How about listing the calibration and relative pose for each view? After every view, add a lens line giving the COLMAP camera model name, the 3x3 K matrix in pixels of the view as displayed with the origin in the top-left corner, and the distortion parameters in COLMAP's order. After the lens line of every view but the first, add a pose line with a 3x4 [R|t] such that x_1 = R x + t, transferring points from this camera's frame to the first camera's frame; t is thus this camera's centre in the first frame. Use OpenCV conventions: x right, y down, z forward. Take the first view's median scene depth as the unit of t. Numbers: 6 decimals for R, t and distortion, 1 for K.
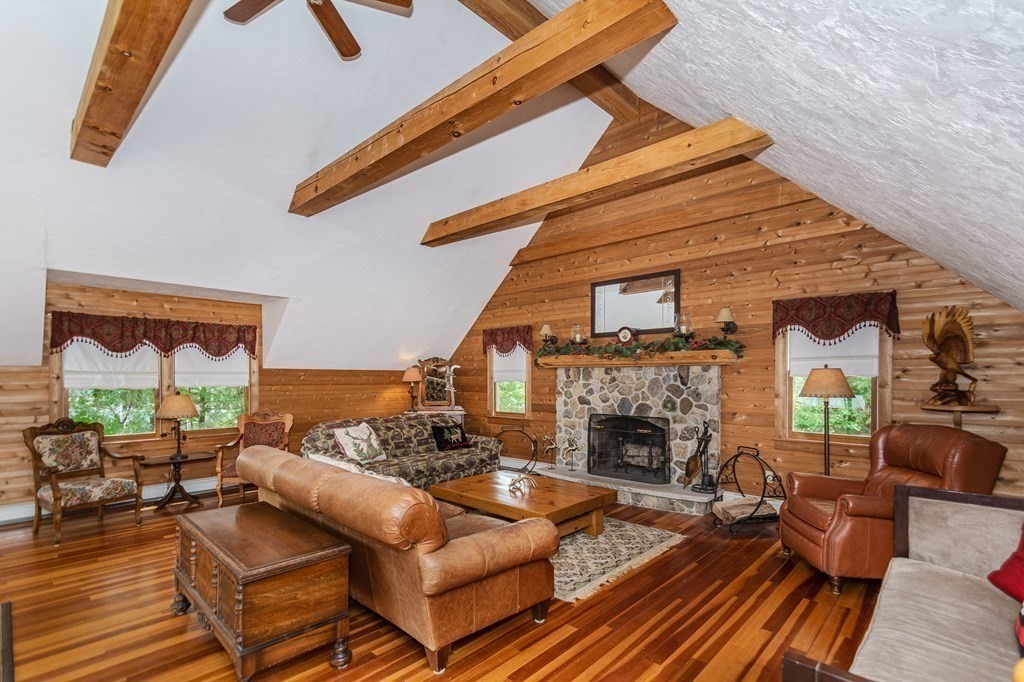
lens RADIAL K [[478.4, 0, 522.9], [0, 478.4, 381.5], [0, 0, 1]] dist [0.001053, 0.001370]
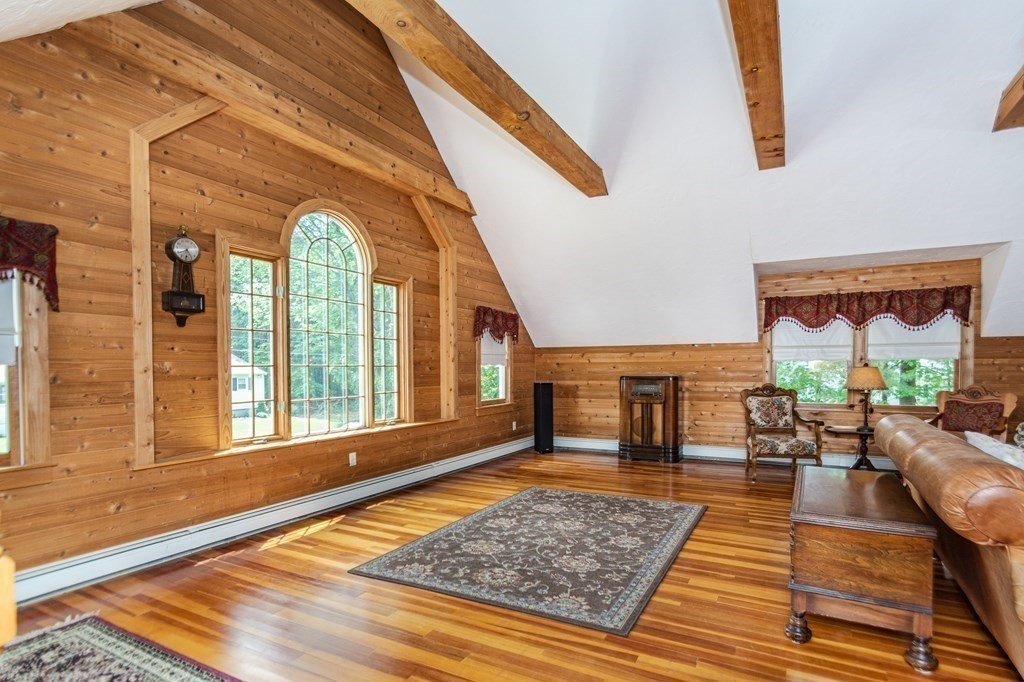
lens RADIAL K [[508.2, 0, 506.8], [0, 508.2, 371.5], [0, 0, 1]] dist [-0.027085, -0.000675]
pose [[0.239866, 0.002322, -0.970803, 0.104755], [0.010496, 0.999932, 0.004985, 0.025691], [0.970749, -0.011386, 0.239826, 0.039849]]
